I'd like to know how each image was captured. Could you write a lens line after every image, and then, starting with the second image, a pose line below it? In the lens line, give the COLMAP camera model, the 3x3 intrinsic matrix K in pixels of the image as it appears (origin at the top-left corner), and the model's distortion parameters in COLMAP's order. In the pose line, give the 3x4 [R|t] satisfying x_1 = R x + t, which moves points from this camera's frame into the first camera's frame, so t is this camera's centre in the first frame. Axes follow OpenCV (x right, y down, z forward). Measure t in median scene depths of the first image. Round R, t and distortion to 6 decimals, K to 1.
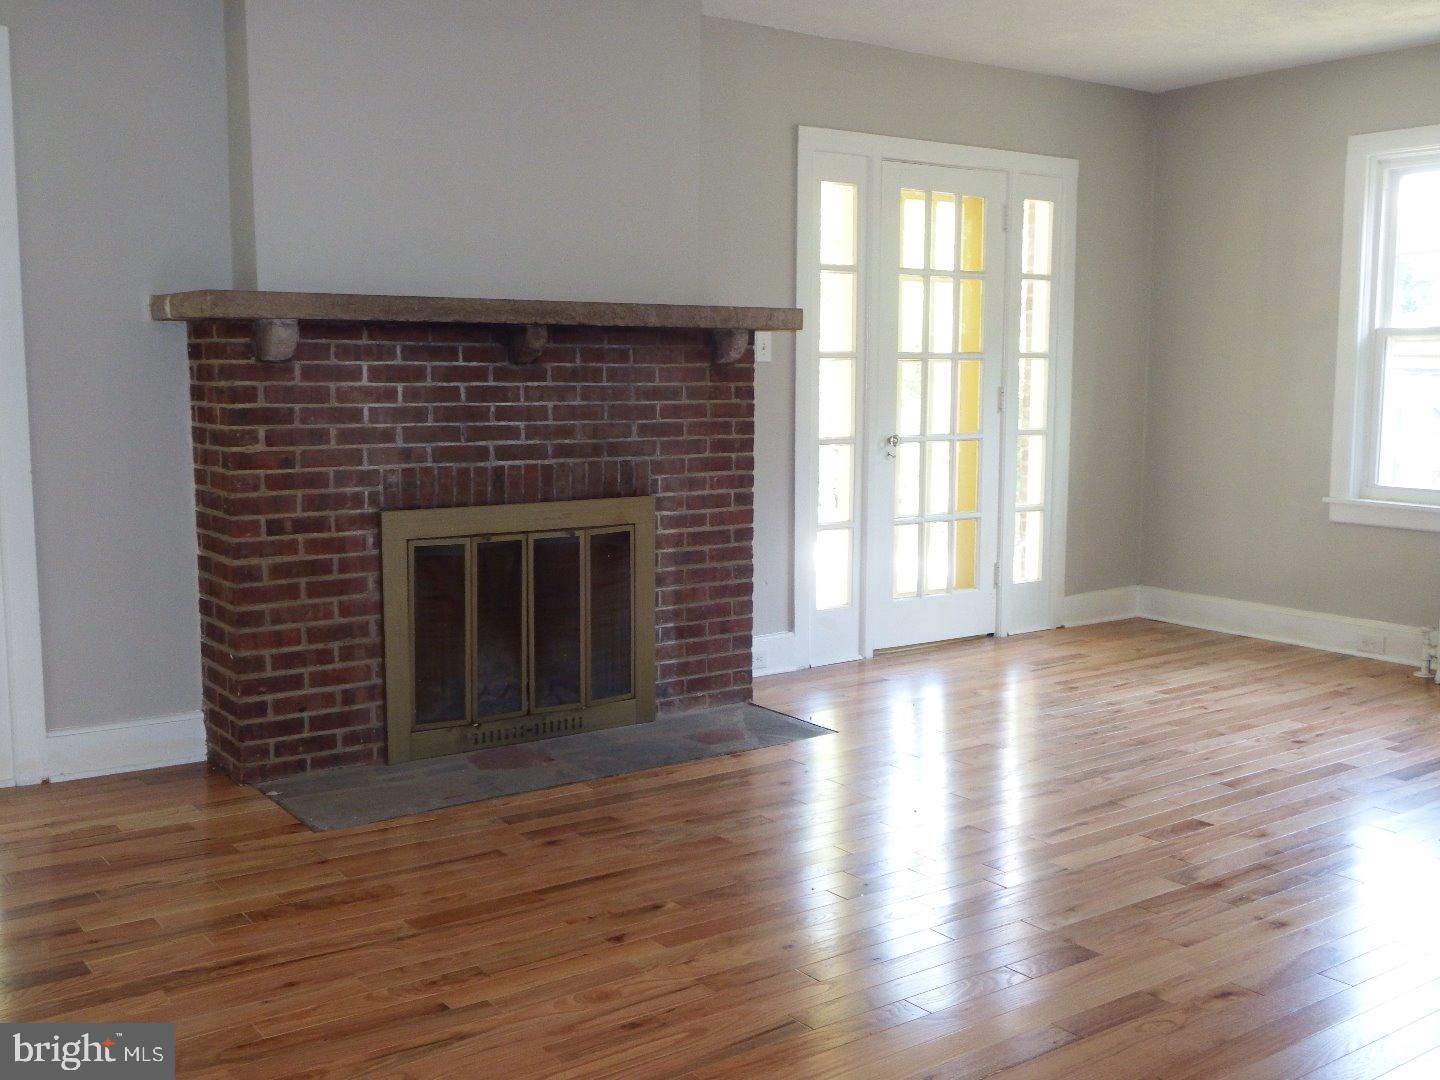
lens RADIAL K [[1451.8, 0, 720.0], [0, 1451.8, 540.0], [0, 0, 1]] dist [-0.007887, -0.006900]
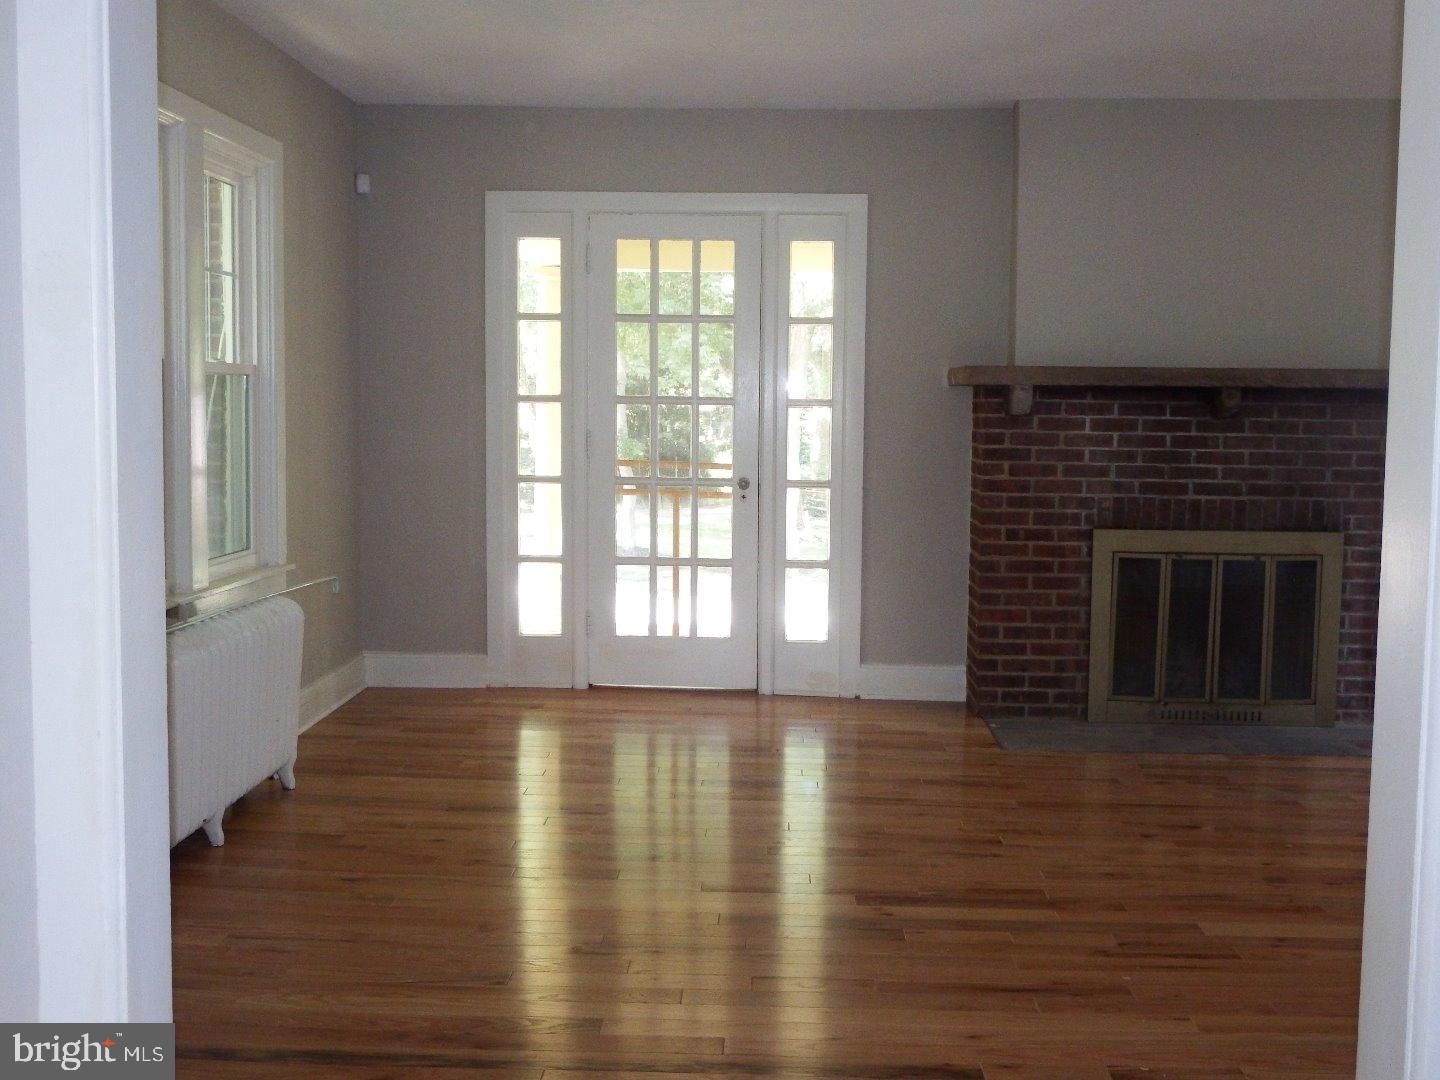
lens RADIAL K [[1451.8, 0, 720.0], [0, 1451.8, 540.0], [0, 0, 1]] dist [-0.007887, -0.006900]
pose [[0.778990, 0.058741, -0.624279, 0.327268], [-0.081316, 0.996659, -0.007689, 0.028411], [0.621742, 0.056754, 0.781163, -0.244090]]
